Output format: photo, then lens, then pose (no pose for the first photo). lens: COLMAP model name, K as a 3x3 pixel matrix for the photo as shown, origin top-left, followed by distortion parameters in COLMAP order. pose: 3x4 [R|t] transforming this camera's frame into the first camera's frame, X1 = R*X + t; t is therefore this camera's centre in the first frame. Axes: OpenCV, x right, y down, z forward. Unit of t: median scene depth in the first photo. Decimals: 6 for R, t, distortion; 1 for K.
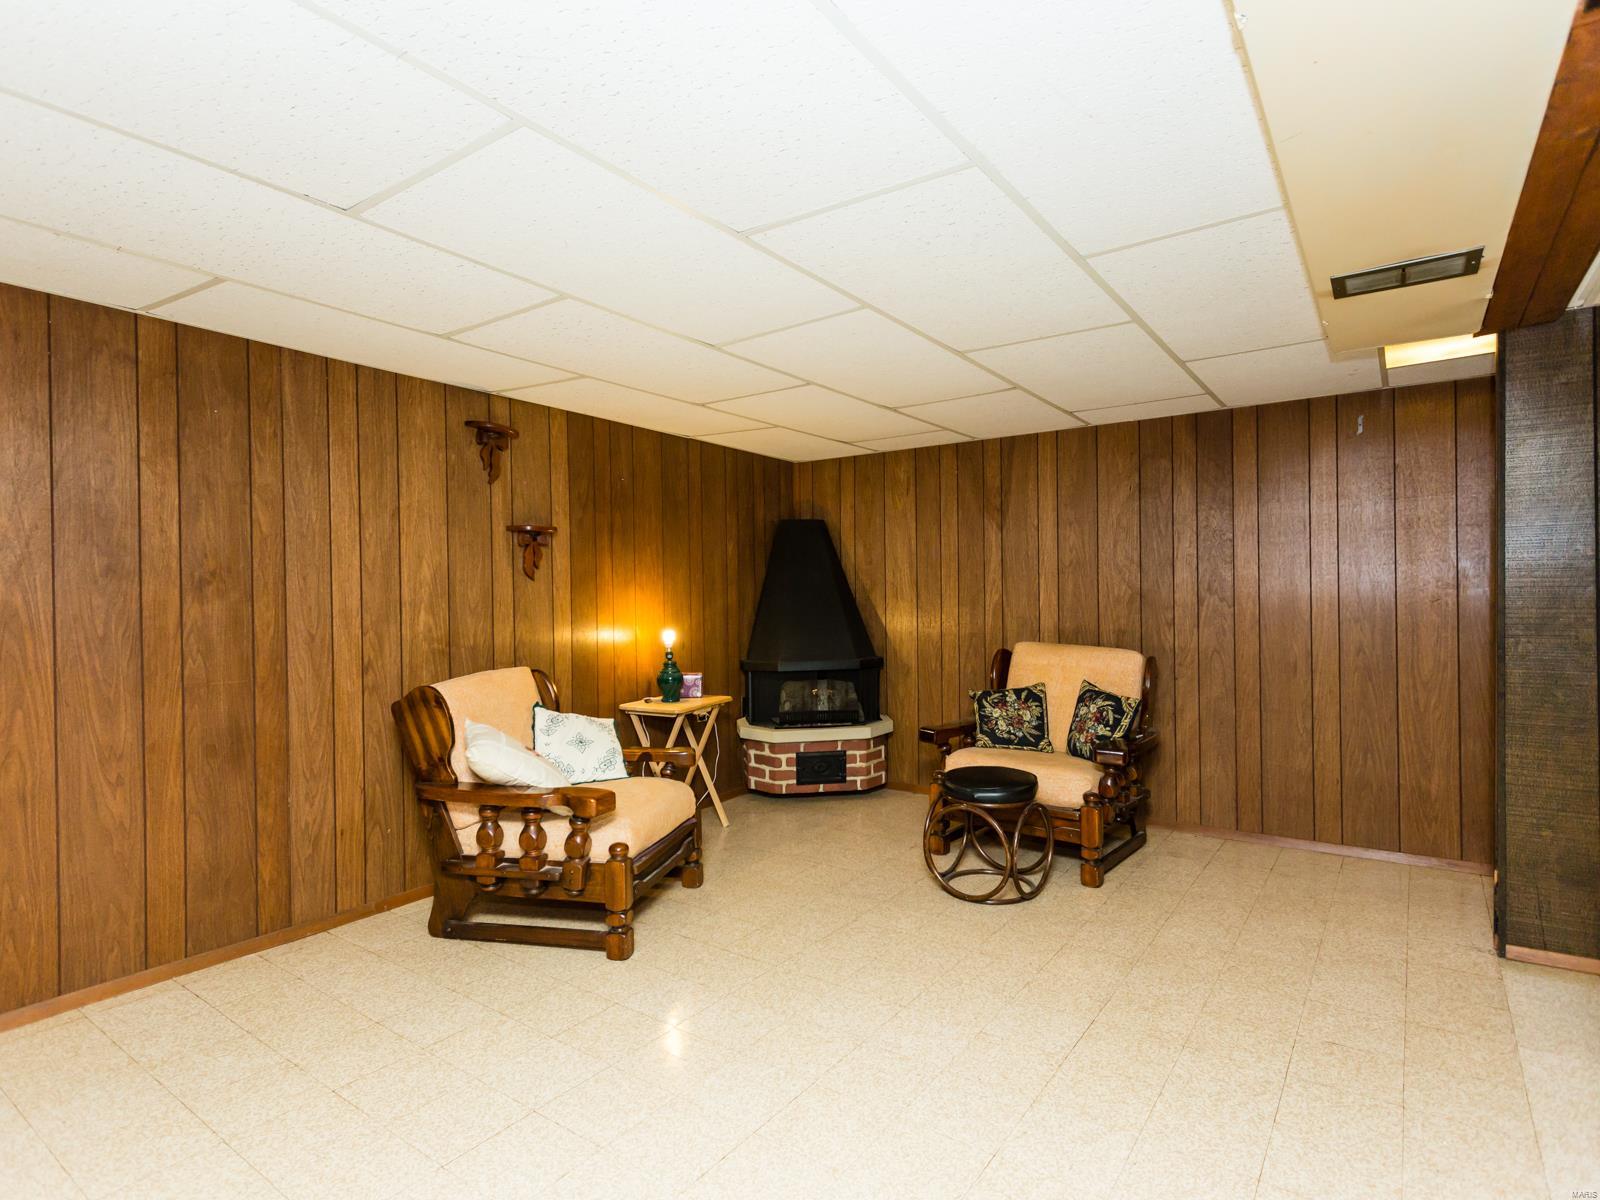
lens RADIAL K [[857.0, 0, 796.4], [0, 857.0, 603.0], [0, 0, 1]] dist [-0.005722, -0.000490]
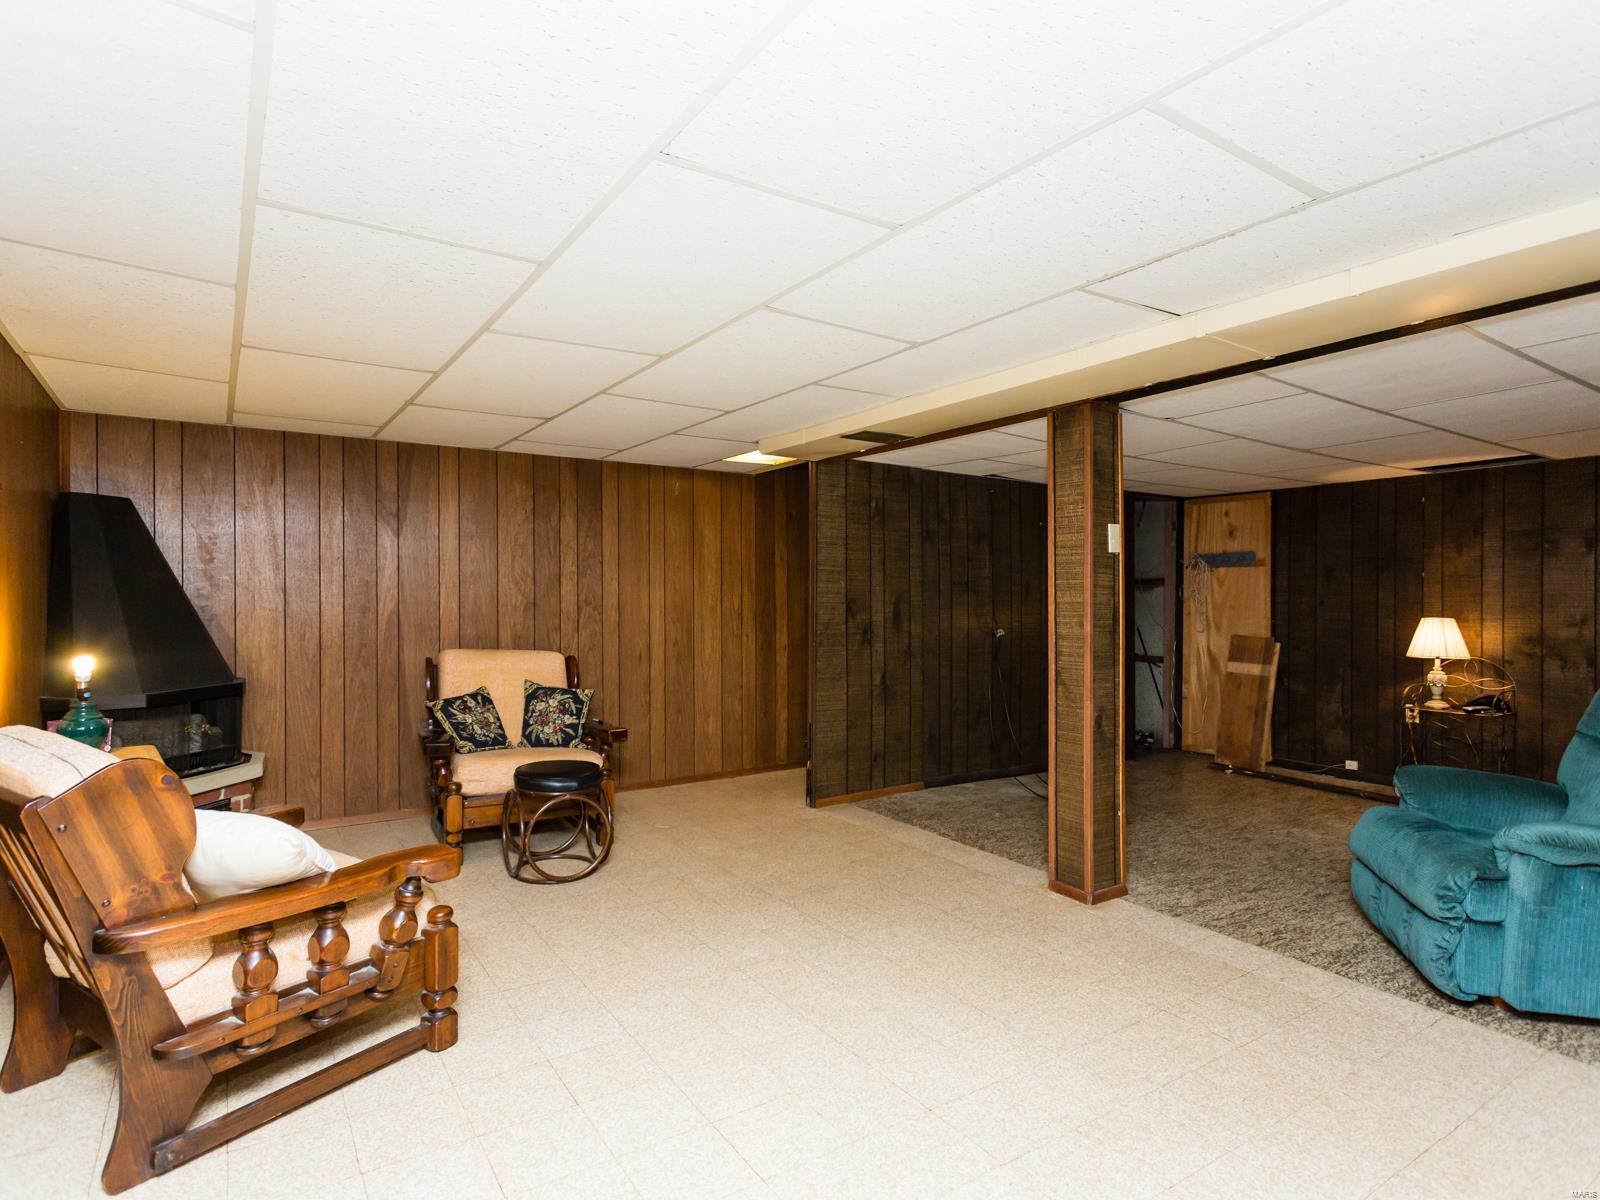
lens RADIAL K [[857.0, 0, 795.2], [0, 857.0, 601.9], [0, 0, 1]] dist [-0.005722, -0.000490]
pose [[0.351688, 0.006067, 0.936098, -0.580049], [-0.001048, 0.999981, -0.006088, -0.006093], [-0.936117, 0.001160, 0.351687, 0.264606]]
